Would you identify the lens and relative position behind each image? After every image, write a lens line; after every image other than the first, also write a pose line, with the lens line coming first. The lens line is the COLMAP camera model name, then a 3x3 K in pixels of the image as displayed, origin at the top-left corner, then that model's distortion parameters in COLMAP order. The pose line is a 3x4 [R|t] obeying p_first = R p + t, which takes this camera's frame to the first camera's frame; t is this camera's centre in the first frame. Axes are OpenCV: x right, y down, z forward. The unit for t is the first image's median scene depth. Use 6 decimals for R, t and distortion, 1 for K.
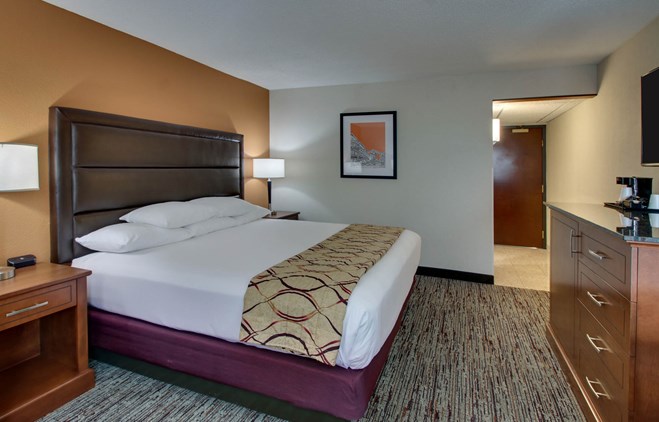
lens RADIAL K [[330.1, 0, 345.6], [0, 330.1, 162.2], [0, 0, 1]] dist [-0.002758, -0.002385]
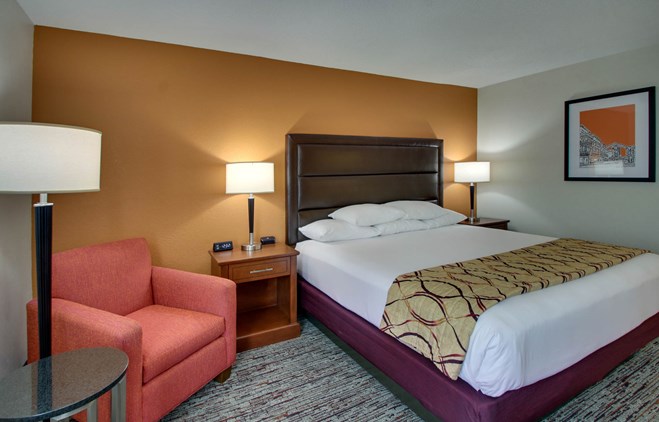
lens RADIAL K [[339.3, 0, 343.5], [0, 339.3, 167.5], [0, 0, 1]] dist [-0.002956, -0.001288]
pose [[0.762651, -0.040390, -0.645548, 0.254862], [0.041921, 0.999037, -0.012981, 0.004725], [0.645450, -0.017162, 0.763609, 0.041061]]
